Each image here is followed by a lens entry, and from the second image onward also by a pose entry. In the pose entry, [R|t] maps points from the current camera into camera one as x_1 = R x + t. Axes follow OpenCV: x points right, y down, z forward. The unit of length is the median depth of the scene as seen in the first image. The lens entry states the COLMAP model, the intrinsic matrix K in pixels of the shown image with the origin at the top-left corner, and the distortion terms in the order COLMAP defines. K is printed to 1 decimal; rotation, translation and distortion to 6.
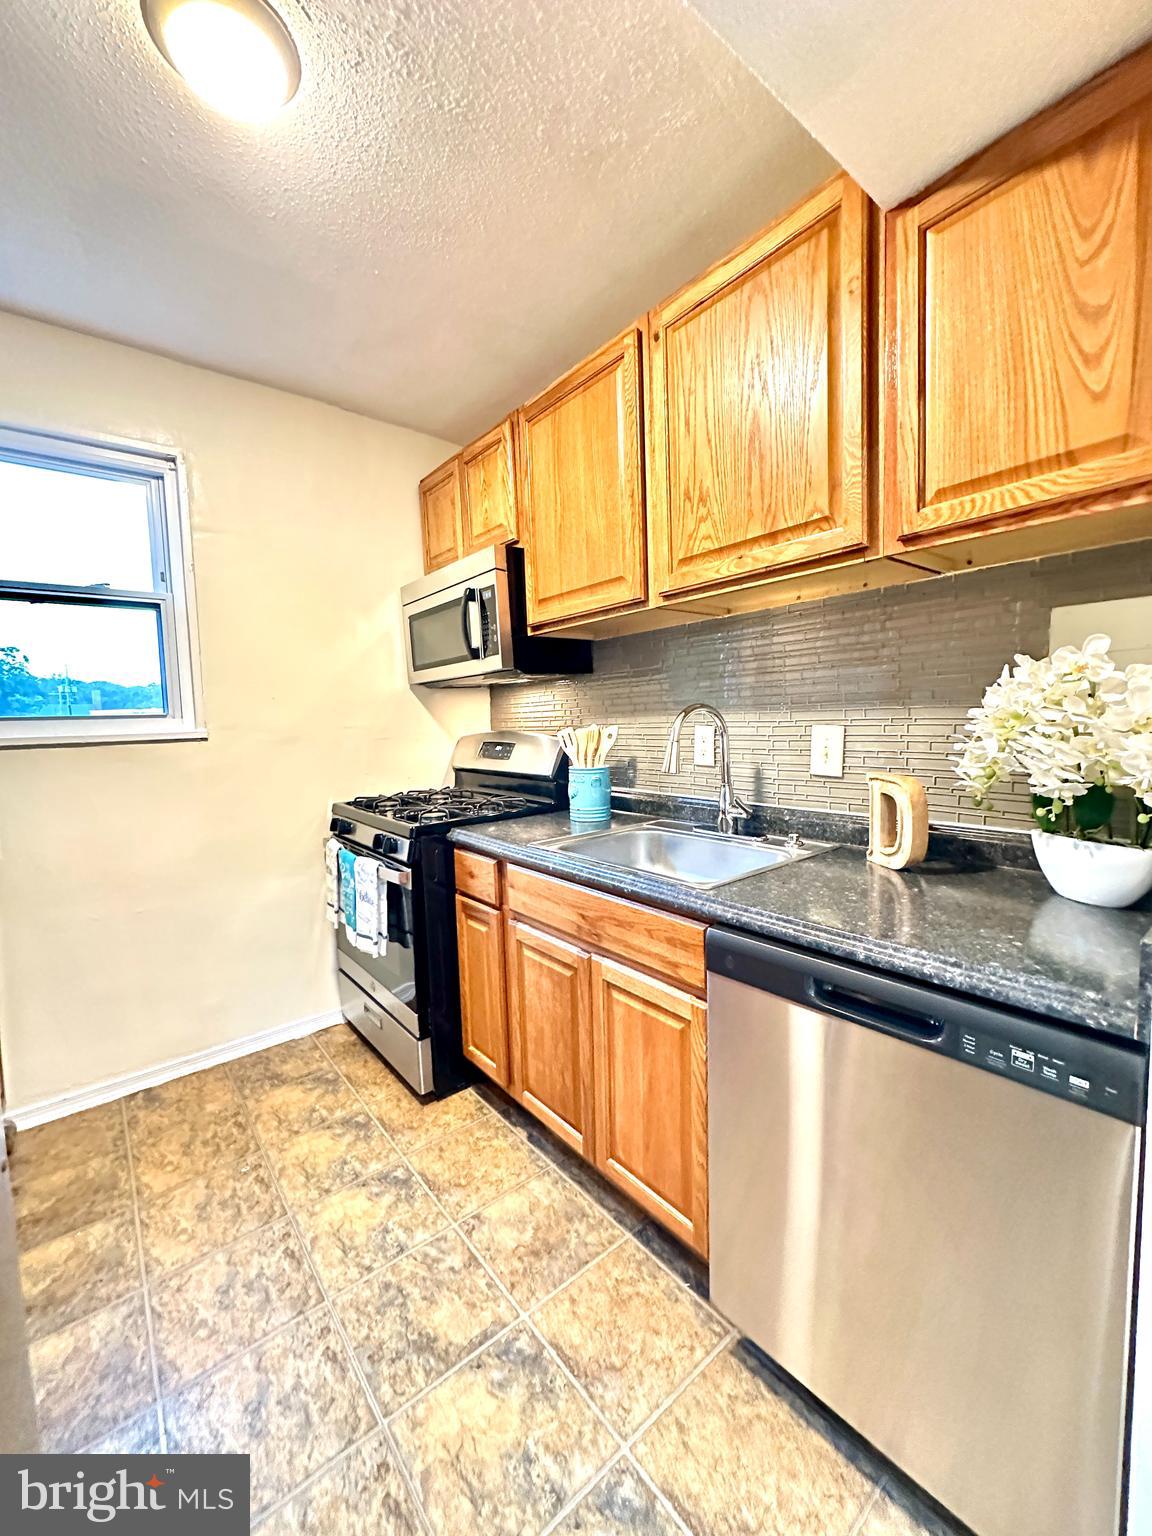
lens RADIAL K [[610.7, 0, 576.8], [0, 610.7, 765.0], [0, 0, 1]] dist [-0.002067, 0.000984]
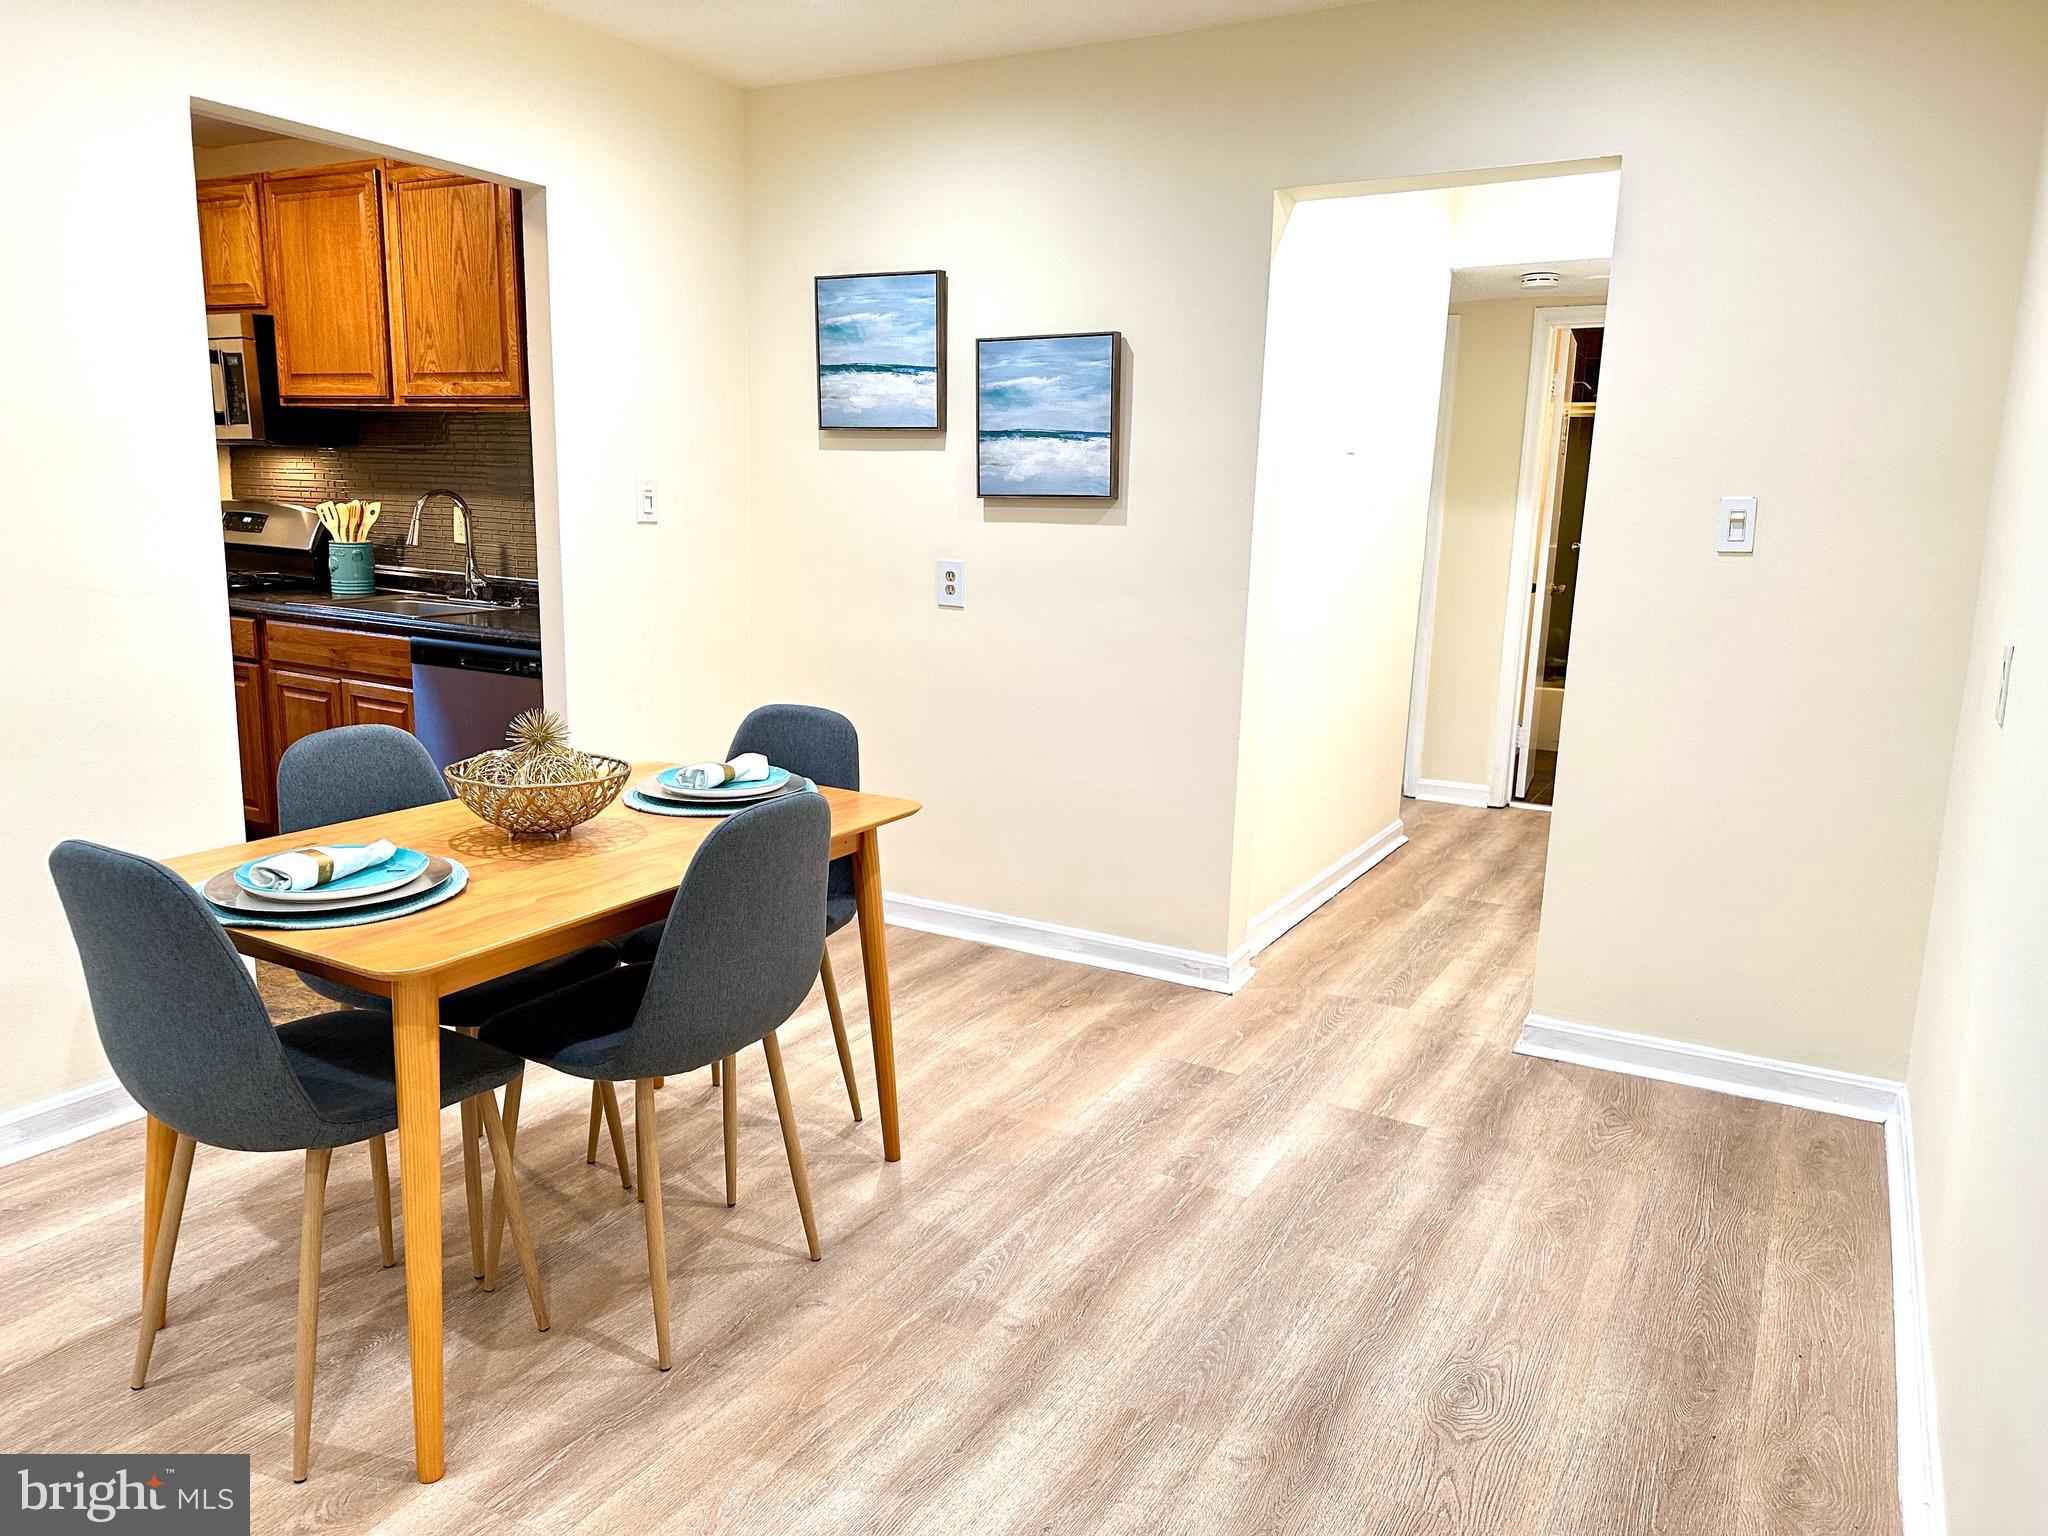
lens RADIAL K [[1430.4, 0, 1025.0], [0, 1430.4, 754.7], [0, 0, 1]] dist [0.058721, -0.074420]
pose [[0.925704, -0.014810, 0.377960, 0.157709], [-0.028597, 0.993633, 0.108973, 0.067218], [-0.377167, -0.111686, 0.919386, -1.849044]]
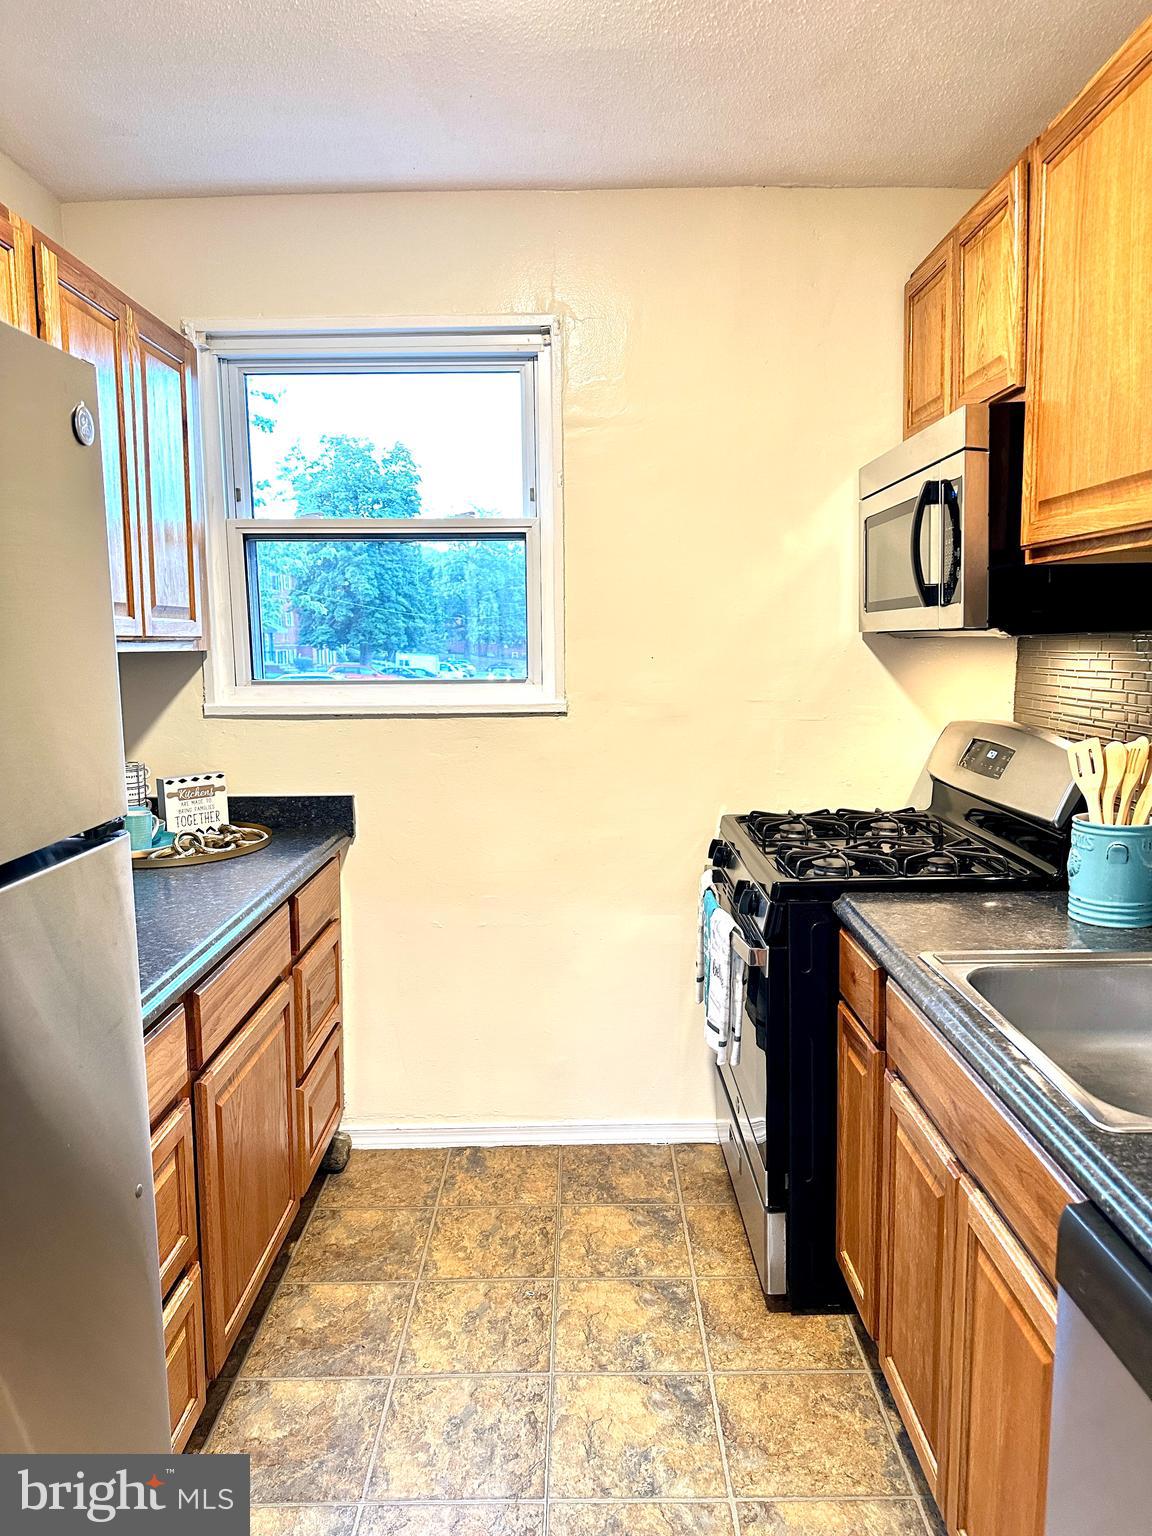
lens RADIAL K [[1072.8, 0, 583.0], [0, 1072.8, 765.2], [0, 0, 1]] dist [0.058721, -0.074420]
pose [[0.775817, 0.098202, -0.623269, 0.255811], [-0.061101, 0.994864, 0.080694, -0.096937], [0.627993, -0.024522, 0.777833, 0.001016]]
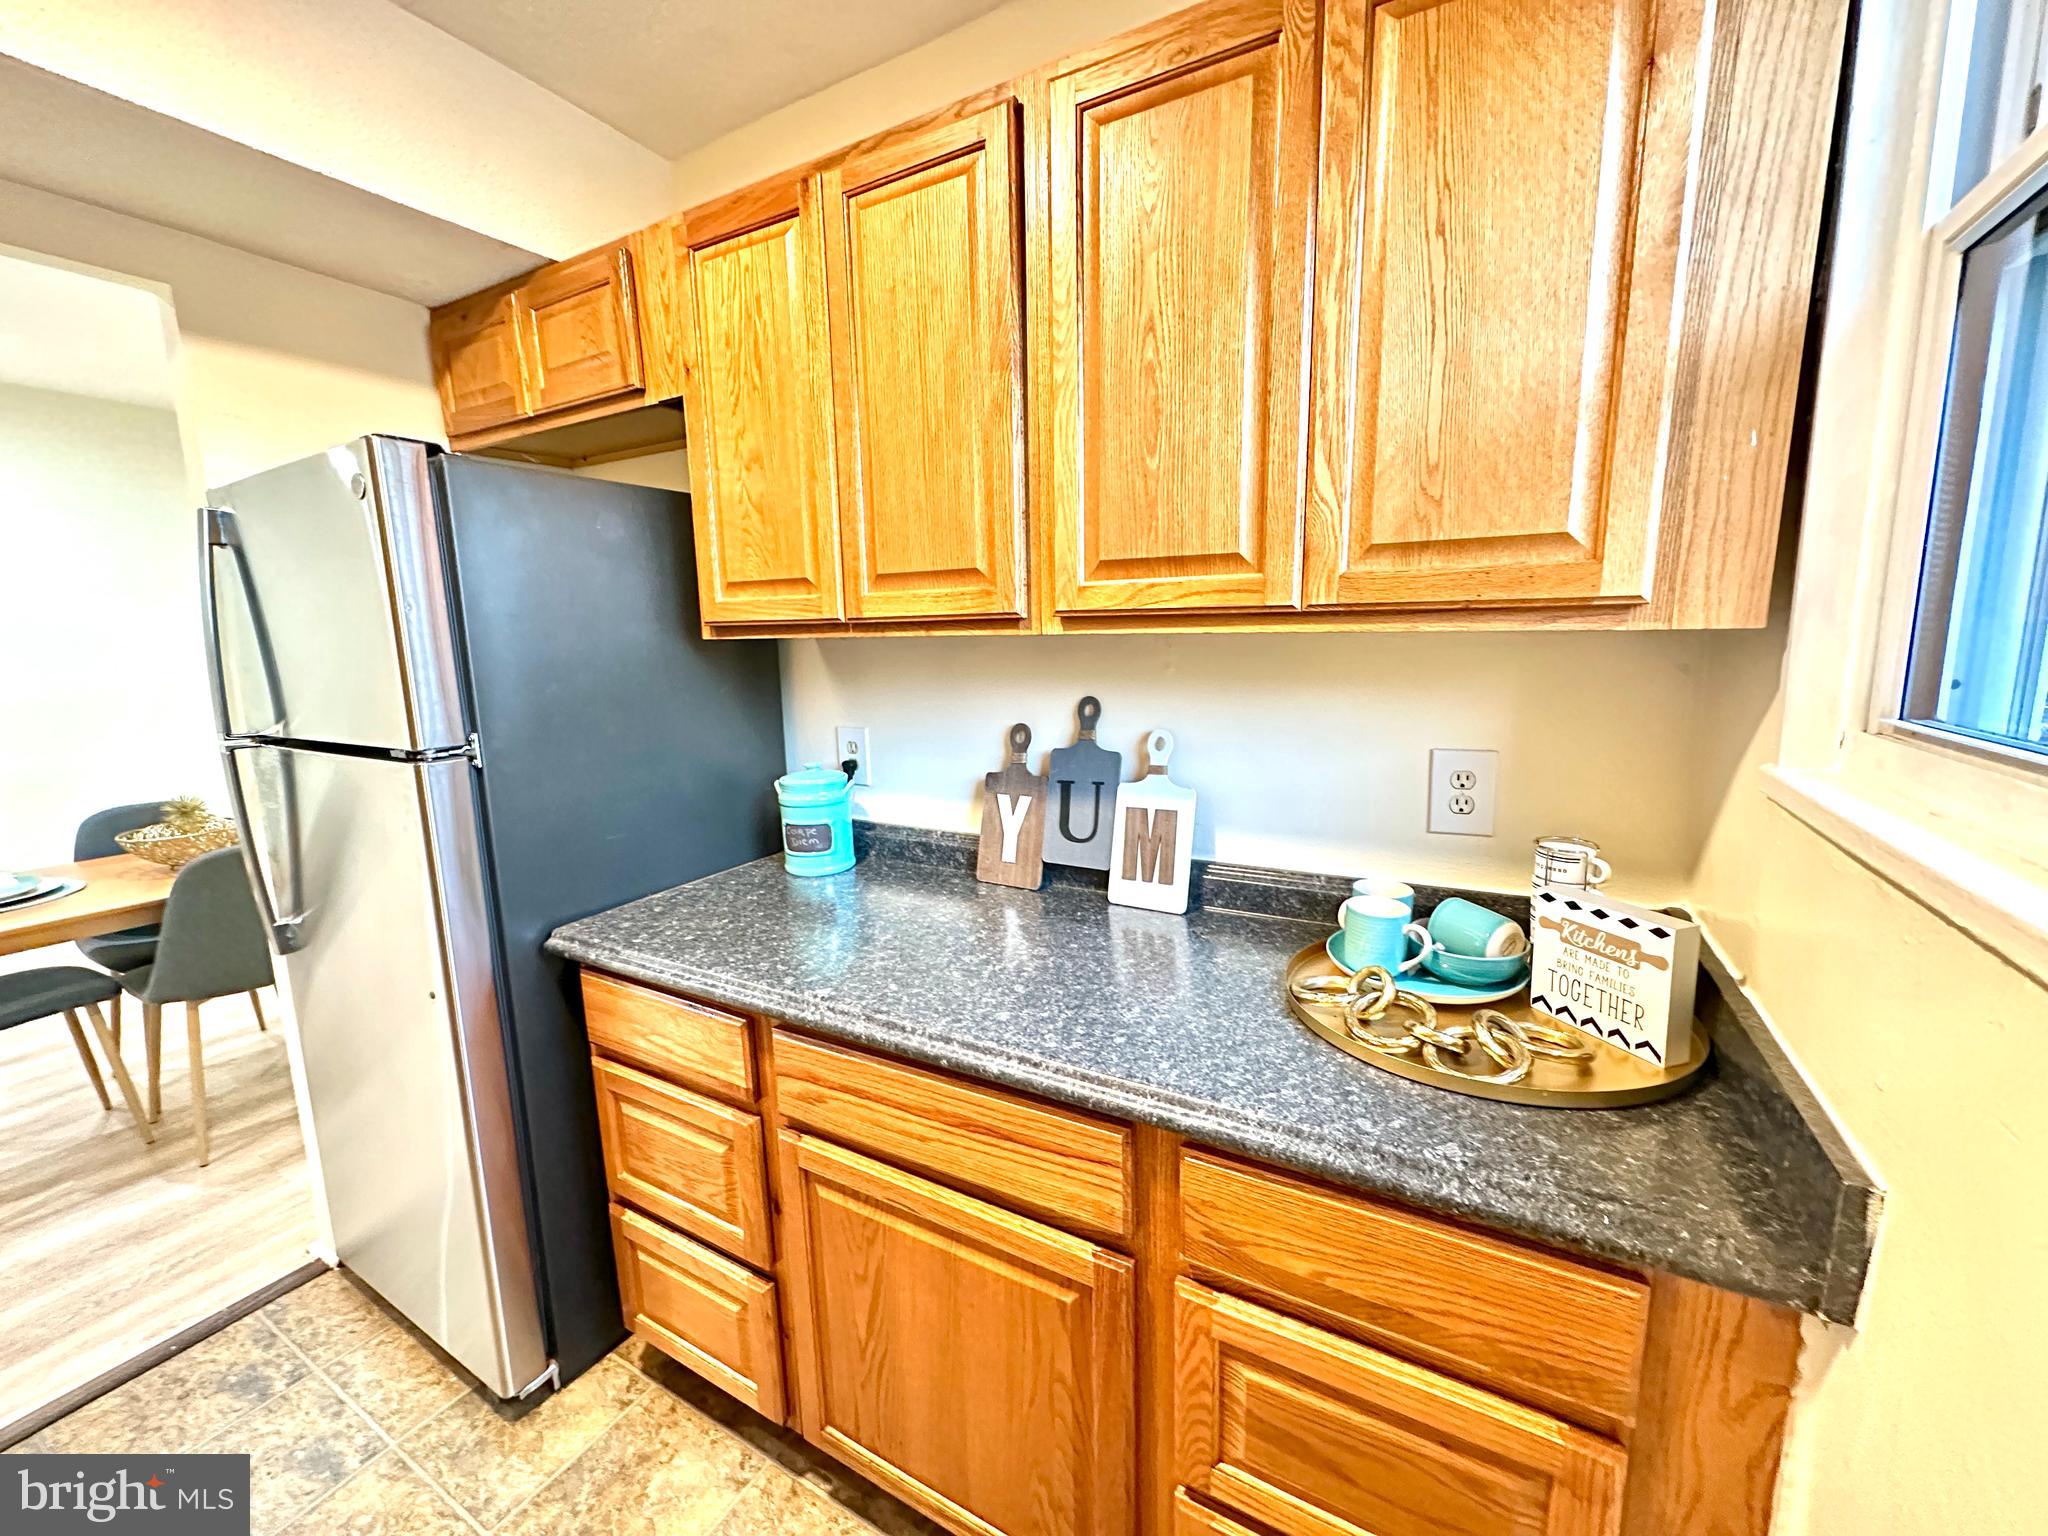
lens RADIAL K [[814.2, 0, 1024.8], [0, 814.2, 764.1], [0, 0, 1]] dist [-0.002067, 0.000984]
pose [[-0.922645, 0.111655, -0.369134, -0.764643], [0.020707, 0.970133, 0.241688, -0.158656], [0.385095, 0.215349, -0.897400, 1.379813]]
